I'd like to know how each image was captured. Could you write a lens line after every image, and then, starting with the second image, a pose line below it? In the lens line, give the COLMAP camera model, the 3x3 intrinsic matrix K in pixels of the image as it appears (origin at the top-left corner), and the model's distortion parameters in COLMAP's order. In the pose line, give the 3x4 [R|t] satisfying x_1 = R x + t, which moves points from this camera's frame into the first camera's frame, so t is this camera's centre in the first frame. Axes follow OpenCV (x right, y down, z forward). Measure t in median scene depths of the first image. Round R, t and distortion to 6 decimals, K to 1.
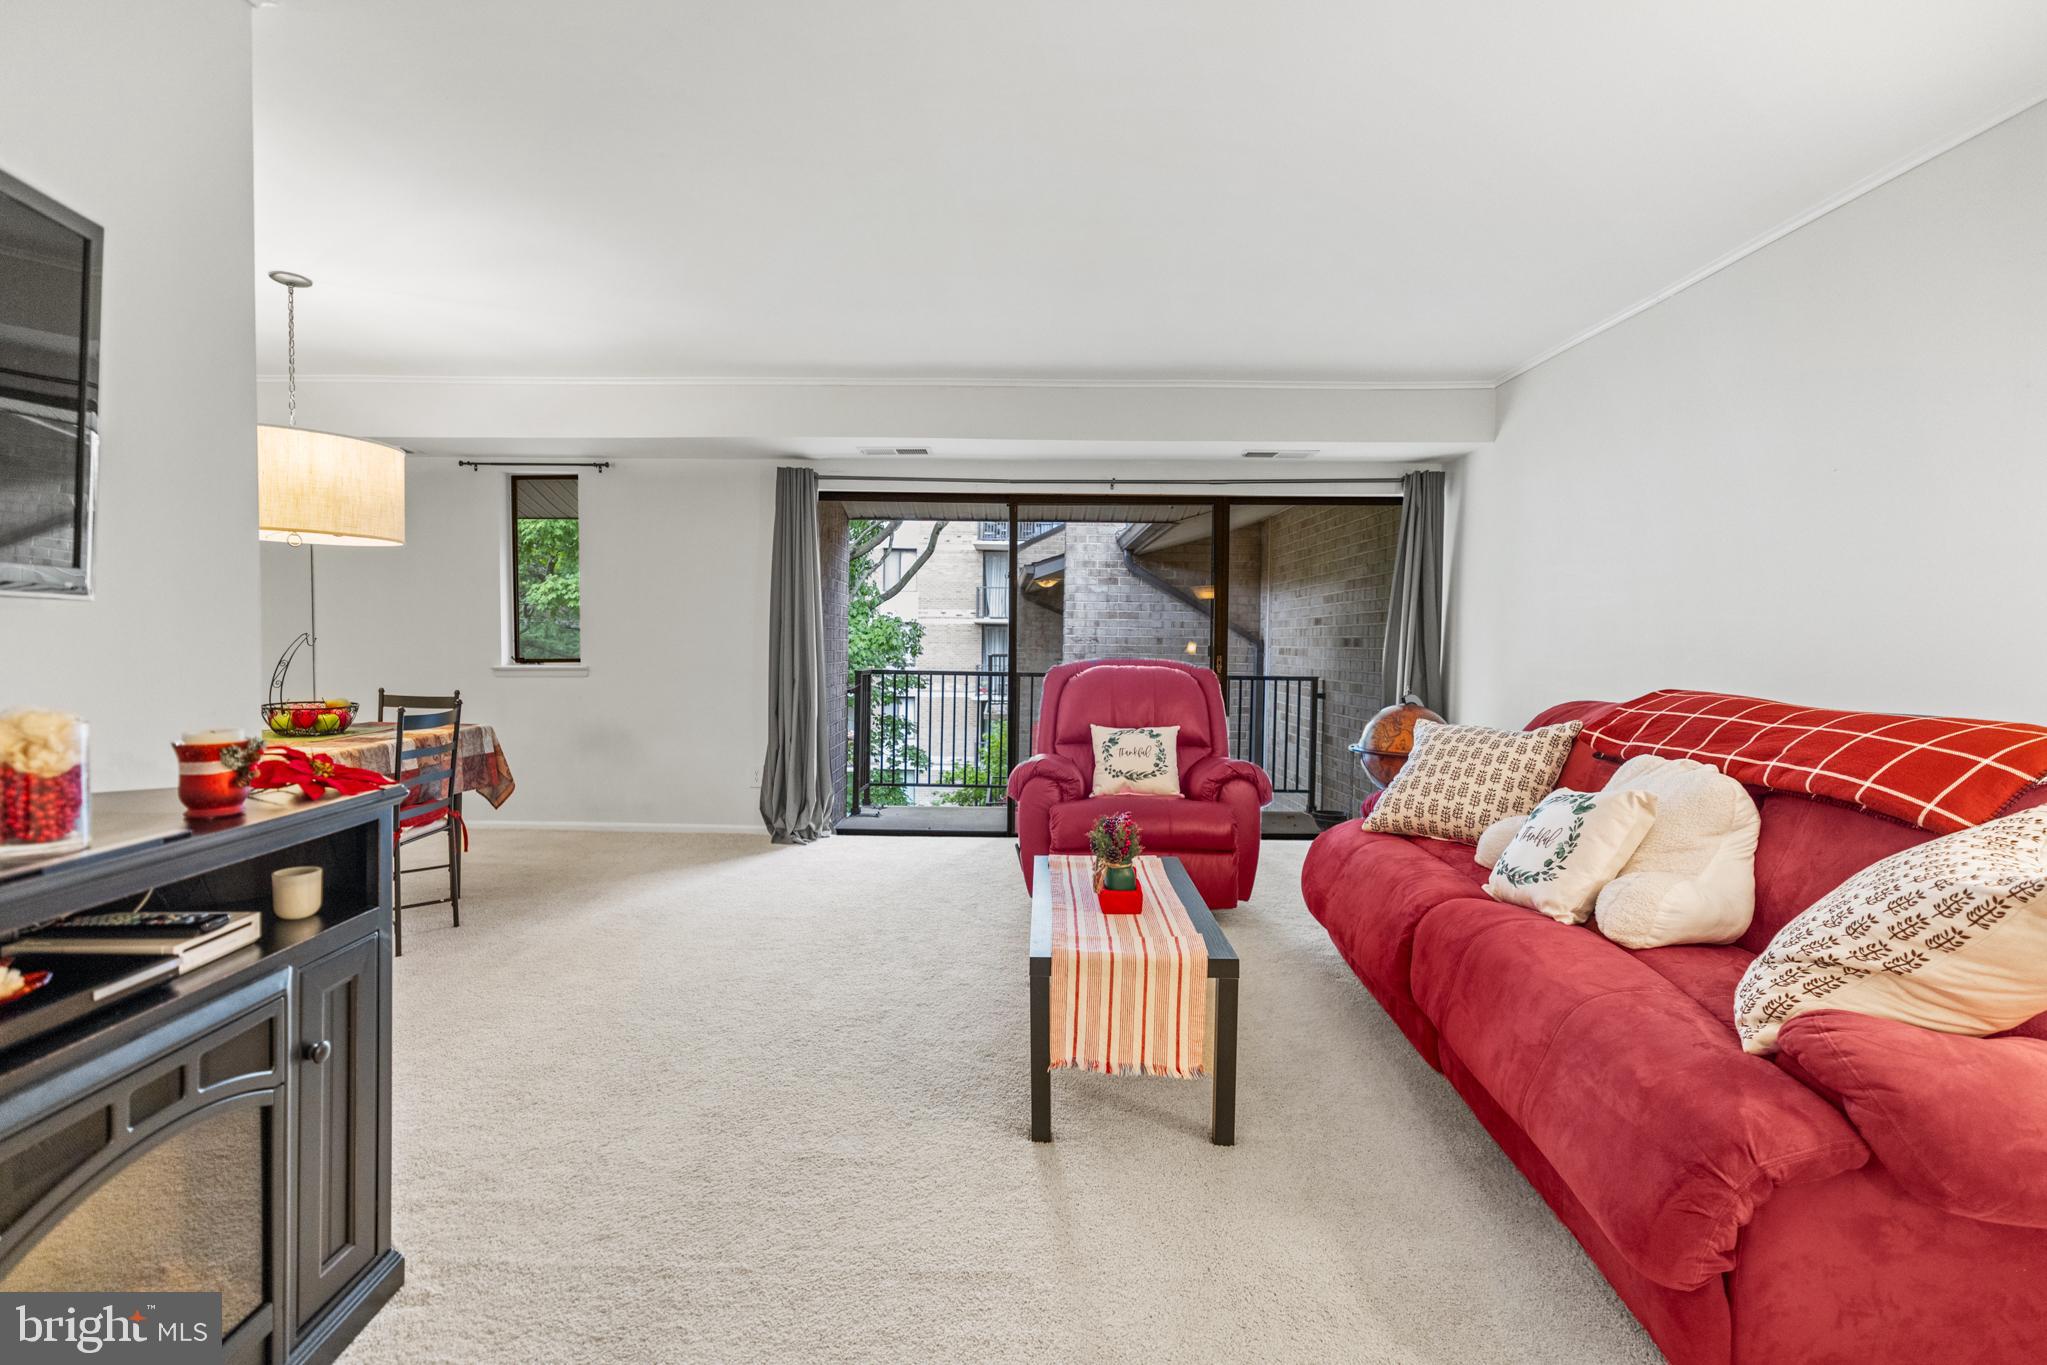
lens RADIAL K [[932.1, 0, 1009.5], [0, 932.1, 675.9], [0, 0, 1]] dist [0.002395, -0.000210]
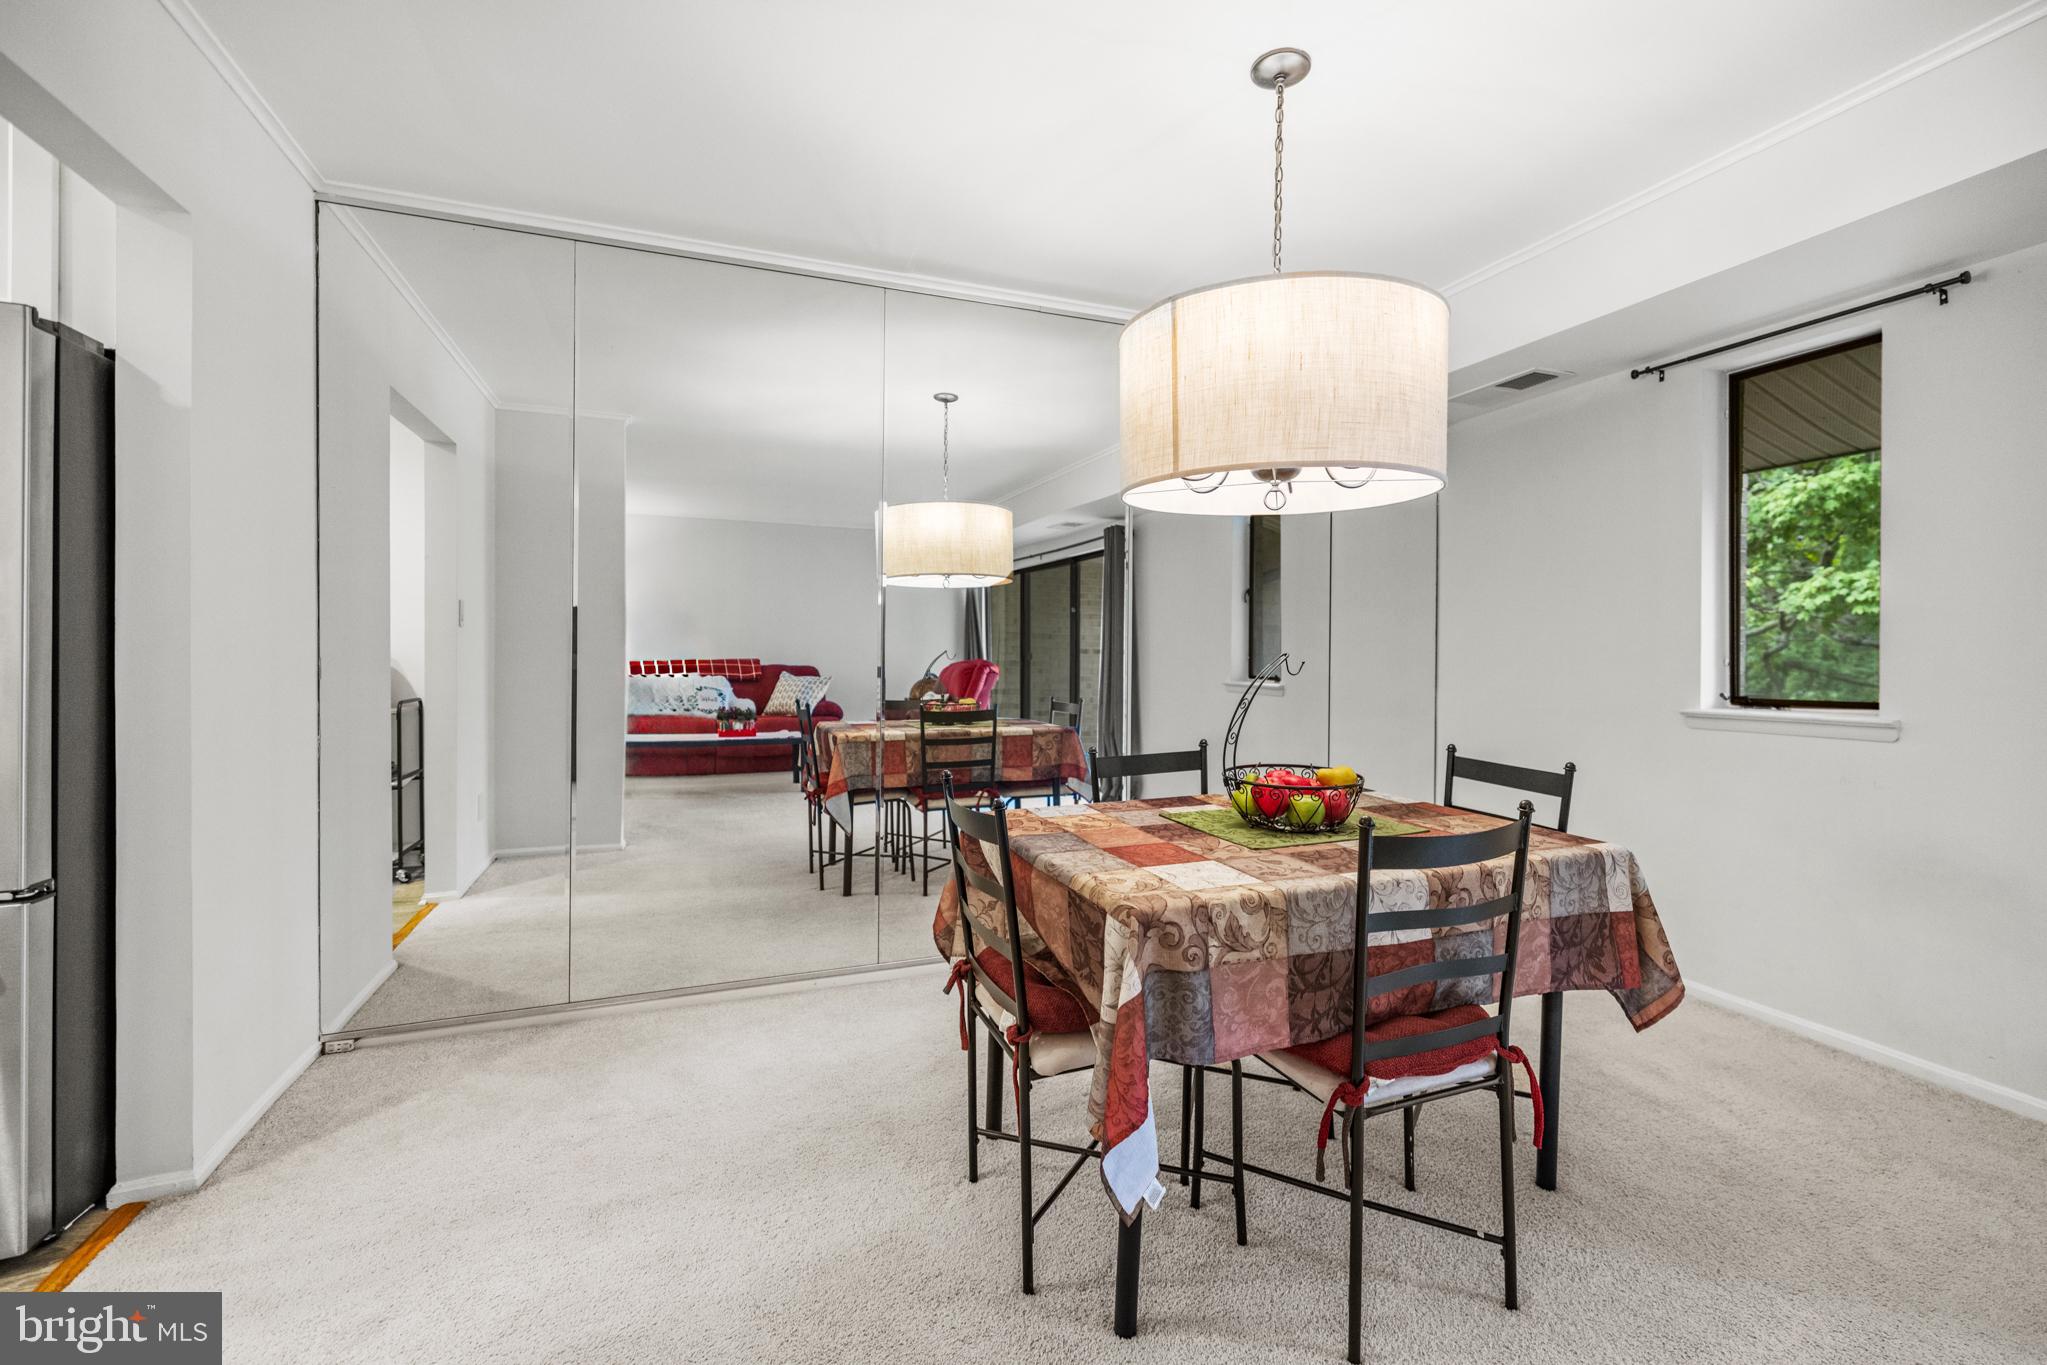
lens RADIAL K [[866.9, 0, 1023.2], [0, 866.9, 655.3], [0, 0, 1]] dist [0.003331, -0.000428]
pose [[0.357487, 0.001379, -0.933917, -0.263835], [-0.041858, 0.999018, -0.014548, -0.025810], [0.932980, 0.044293, 0.357193, 0.568728]]
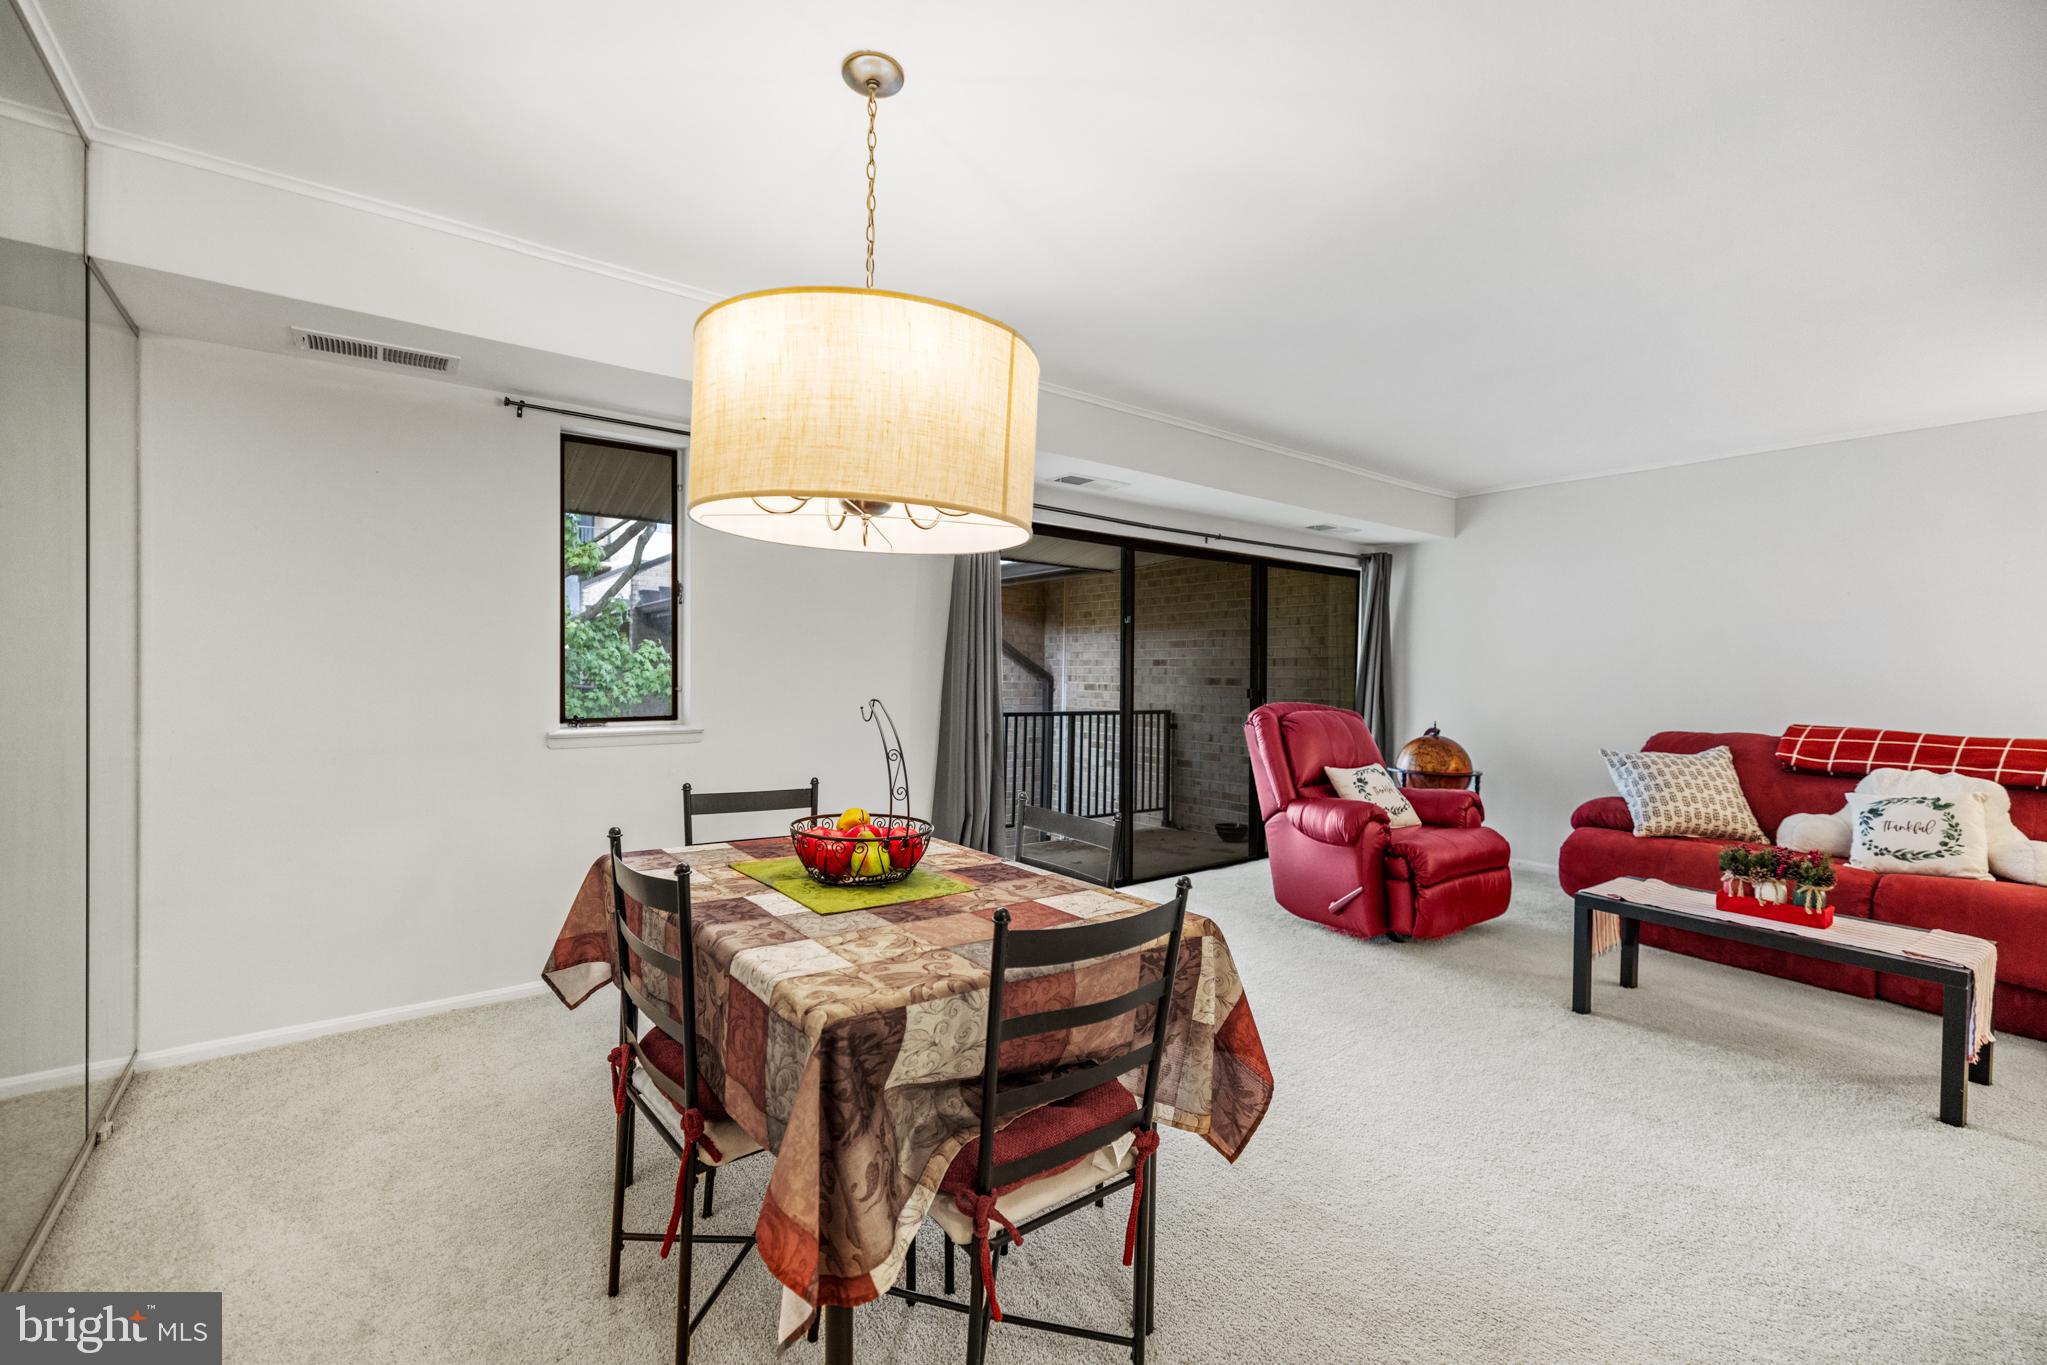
lens RADIAL K [[866.9, 0, 1020.7], [0, 866.9, 680.8], [0, 0, 1]] dist [0.003331, -0.000428]
pose [[0.793490, -0.003229, 0.608575, -0.887138], [0.015578, 0.999766, -0.015007, -0.041576], [-0.608384, 0.021388, 0.793355, 0.461076]]
